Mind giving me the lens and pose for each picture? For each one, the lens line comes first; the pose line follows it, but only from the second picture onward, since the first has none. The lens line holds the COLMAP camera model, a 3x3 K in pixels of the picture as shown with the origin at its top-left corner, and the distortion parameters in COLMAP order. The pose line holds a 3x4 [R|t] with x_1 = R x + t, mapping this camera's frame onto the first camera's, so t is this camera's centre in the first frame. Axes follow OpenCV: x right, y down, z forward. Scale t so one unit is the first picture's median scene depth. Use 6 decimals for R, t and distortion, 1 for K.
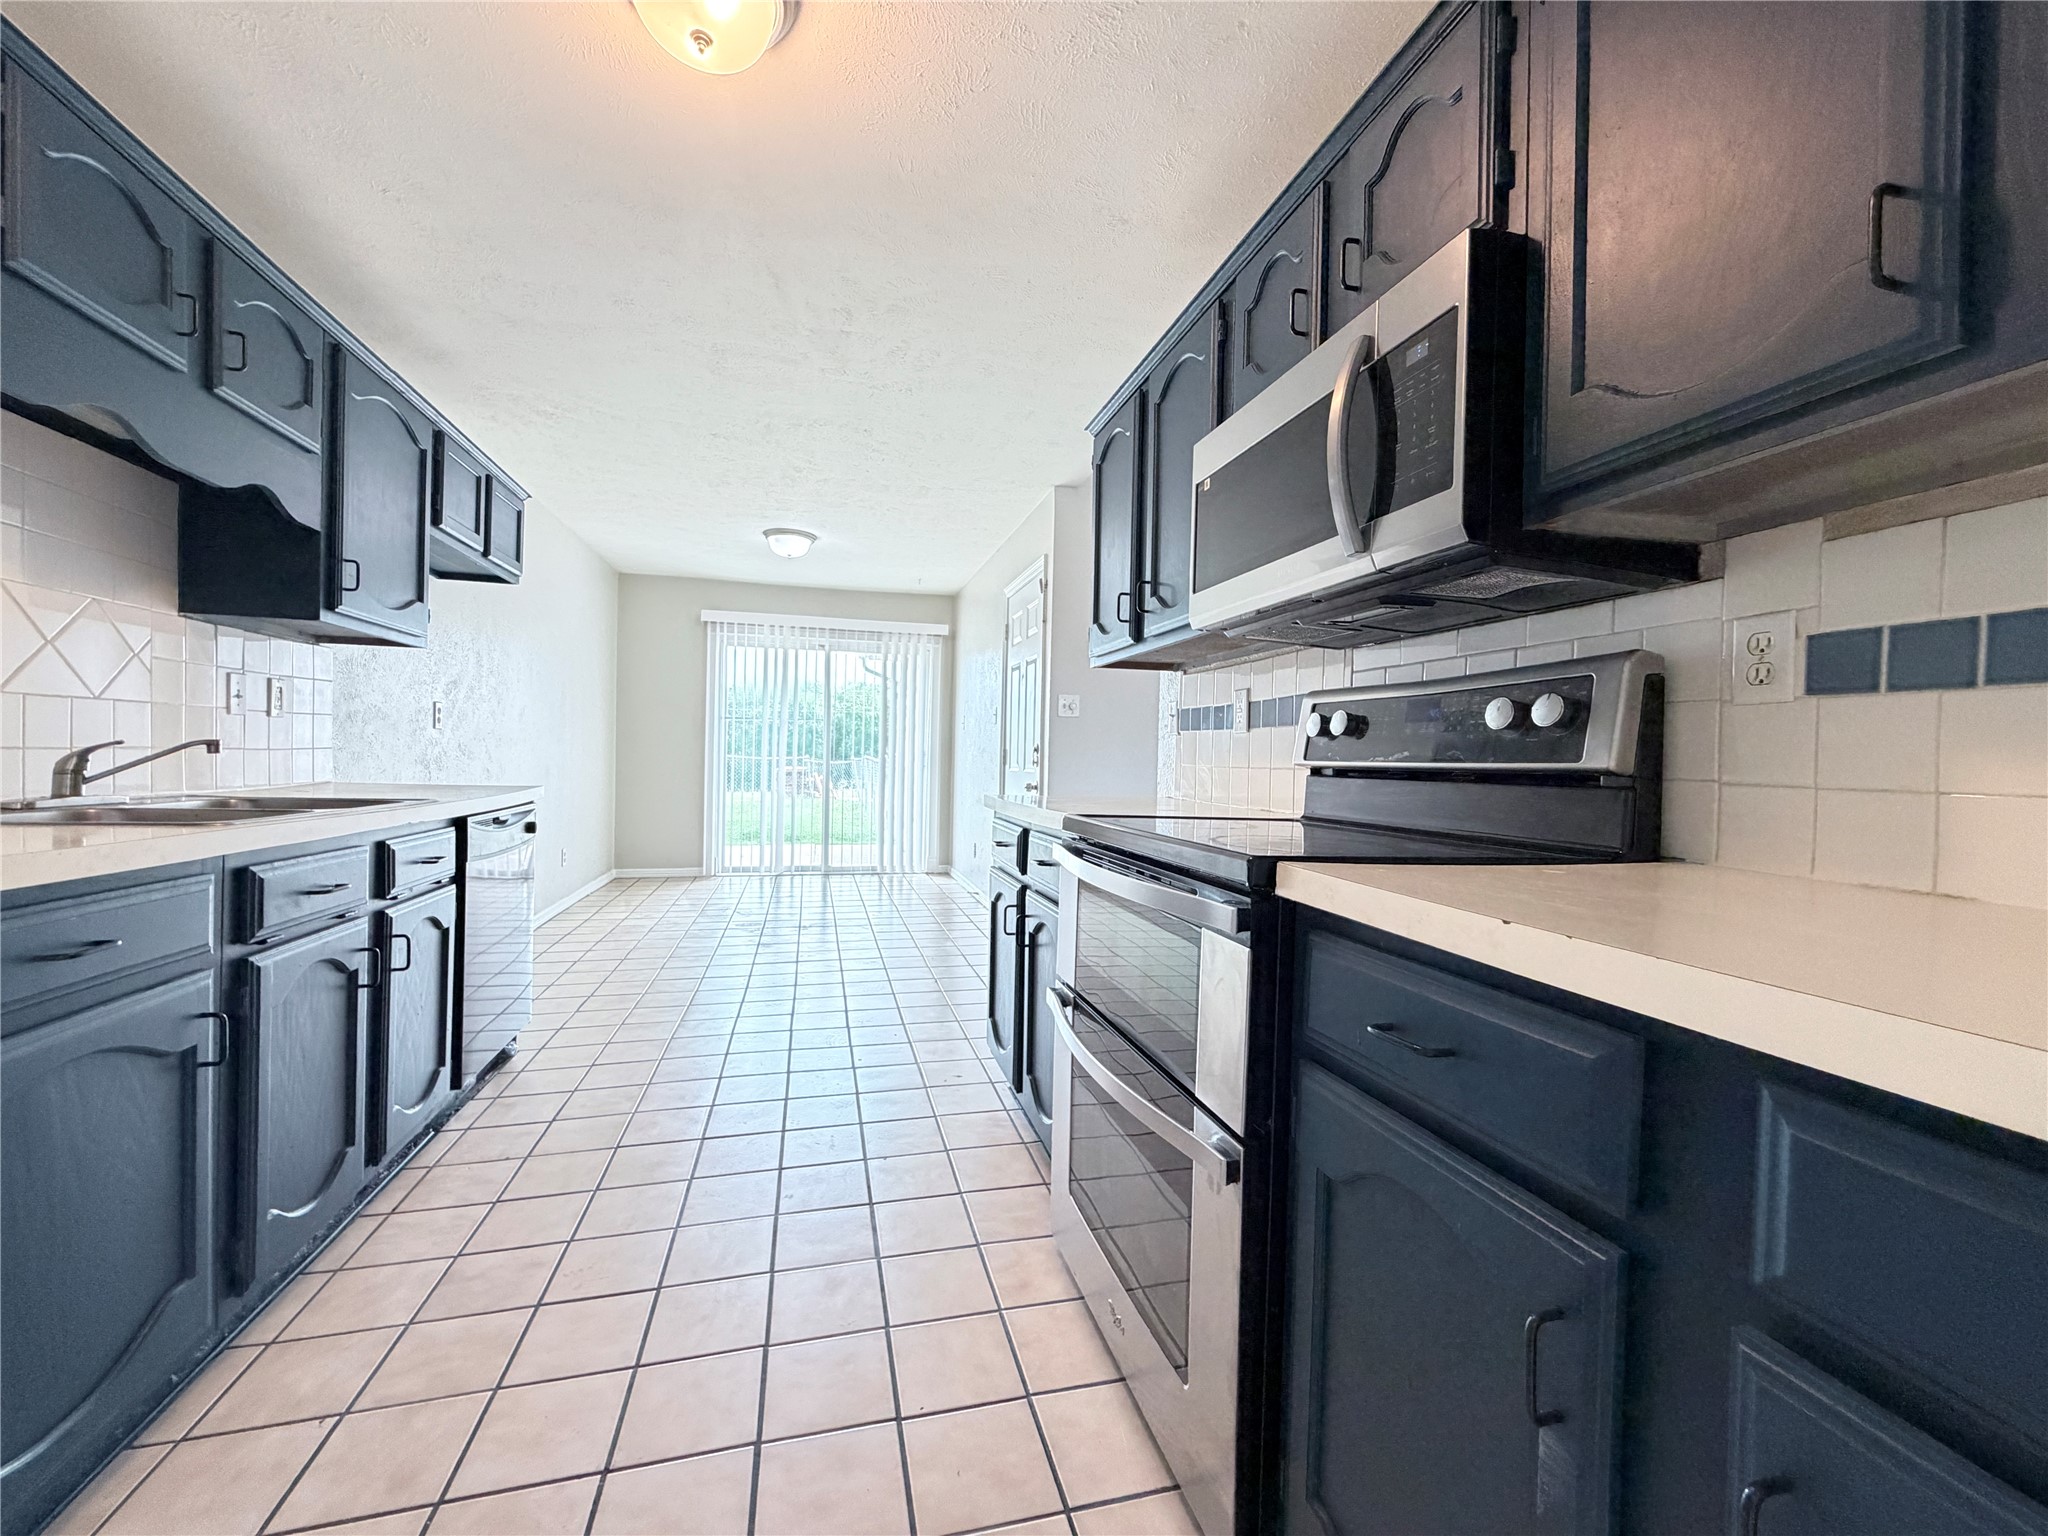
lens RADIAL K [[817.6, 0, 1020.0], [0, 817.6, 765.1], [0, 0, 1]] dist [0.000681, 0.000242]
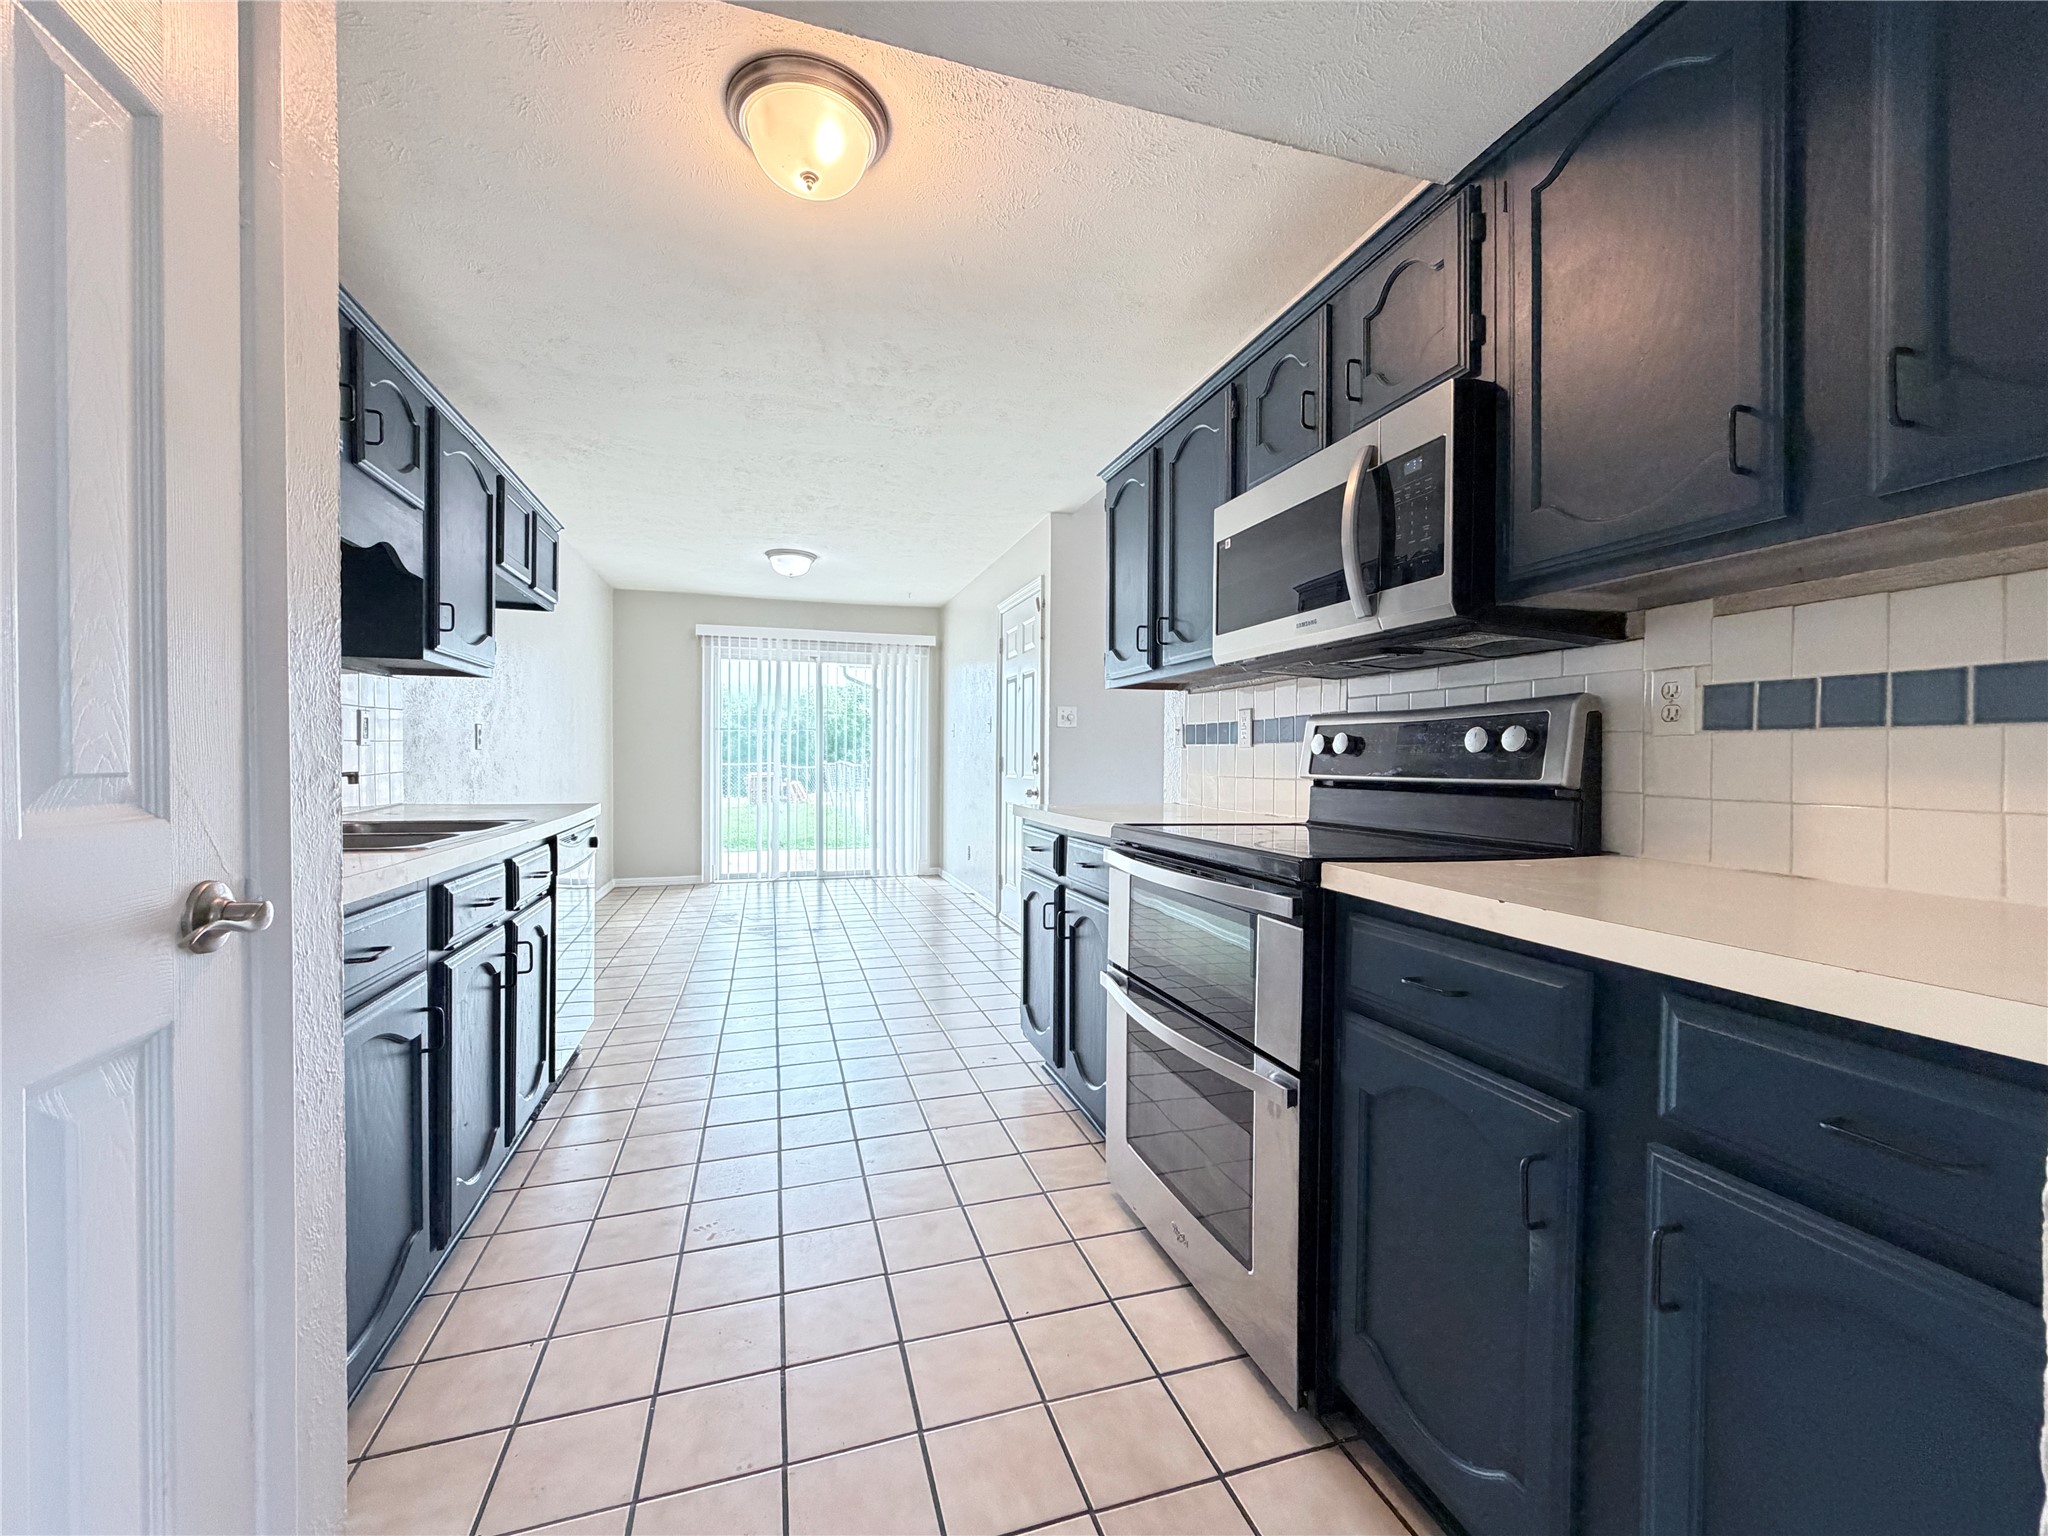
lens RADIAL K [[817.6, 0, 1020.0], [0, 817.6, 765.1], [0, 0, 1]] dist [0.000681, 0.000242]
pose [[0.998744, -0.016324, 0.047373, -0.124093], [0.016309, 0.999867, 0.000699, -0.025622], [-0.047378, 0.000075, 0.998877, -0.159141]]
